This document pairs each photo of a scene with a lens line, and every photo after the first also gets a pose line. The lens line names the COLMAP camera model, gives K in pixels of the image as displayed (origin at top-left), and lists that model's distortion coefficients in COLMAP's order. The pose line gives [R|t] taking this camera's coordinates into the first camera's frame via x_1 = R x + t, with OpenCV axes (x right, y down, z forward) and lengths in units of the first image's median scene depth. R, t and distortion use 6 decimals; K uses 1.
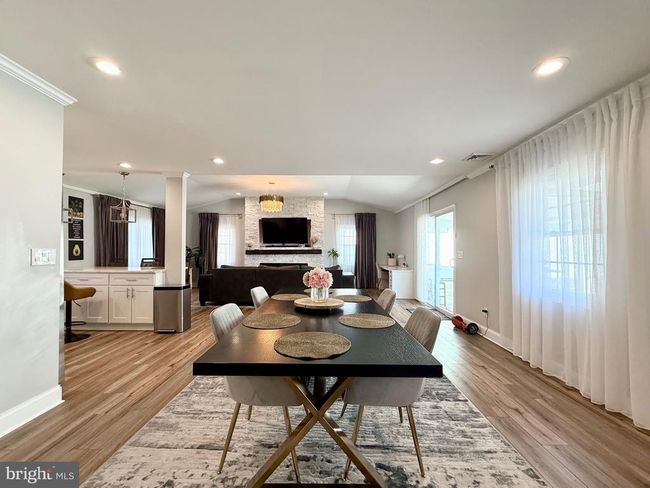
lens RADIAL K [[262.8, 0, 327.7], [0, 262.8, 246.0], [0, 0, 1]] dist [-0.001164, 0.000843]
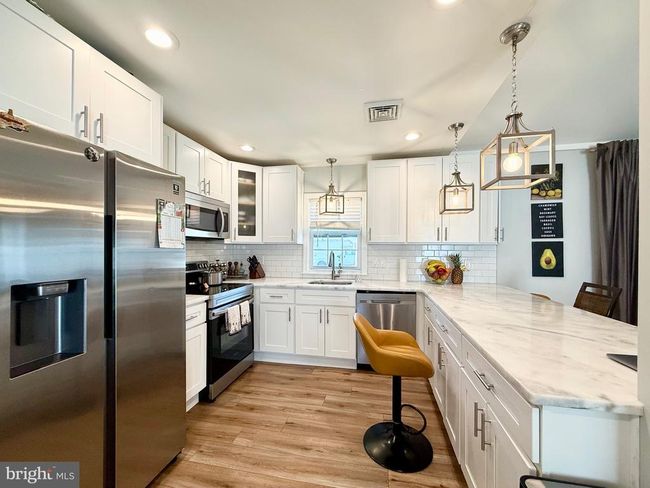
lens RADIAL K [[262.8, 0, 326.4], [0, 262.8, 248.2], [0, 0, 1]] dist [-0.001164, 0.000843]
pose [[-0.193889, -0.003279, -0.981018, -0.202923], [0.008854, 0.999948, -0.005092, -0.004934], [0.980983, -0.009673, -0.193850, 0.410474]]
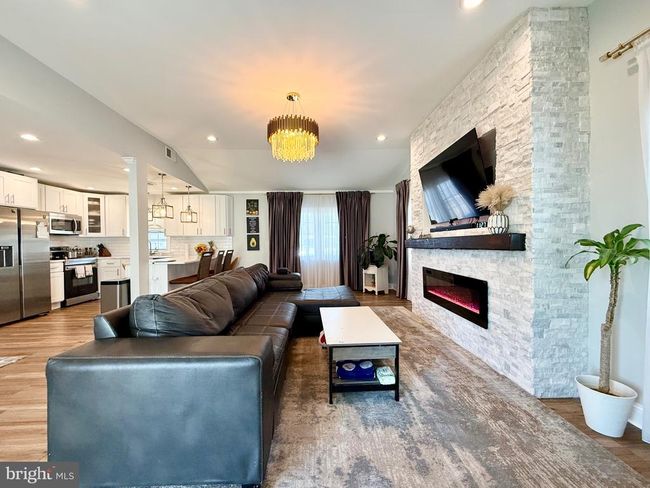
lens RADIAL K [[276.8, 0, 327.3], [0, 276.8, 245.5], [0, 0, 1]] dist [-0.000519, -0.000003]
pose [[0.058505, 0.006661, -0.998265, 0.223457], [0.025875, 0.999632, 0.008186, 0.018147], [0.997952, -0.026309, 0.058311, 0.803401]]
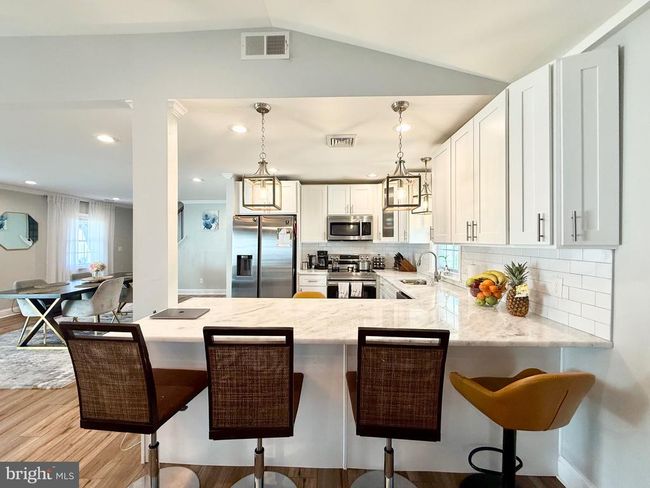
lens RADIAL K [[262.8, 0, 321.8], [0, 262.8, 239.0], [0, 0, 1]] dist [-0.001164, 0.000843]
pose [[-0.999760, -0.005825, 0.021117, -0.440452], [-0.006300, 0.999727, -0.022504, -0.010303], [-0.020980, -0.022632, -0.999524, 0.729034]]
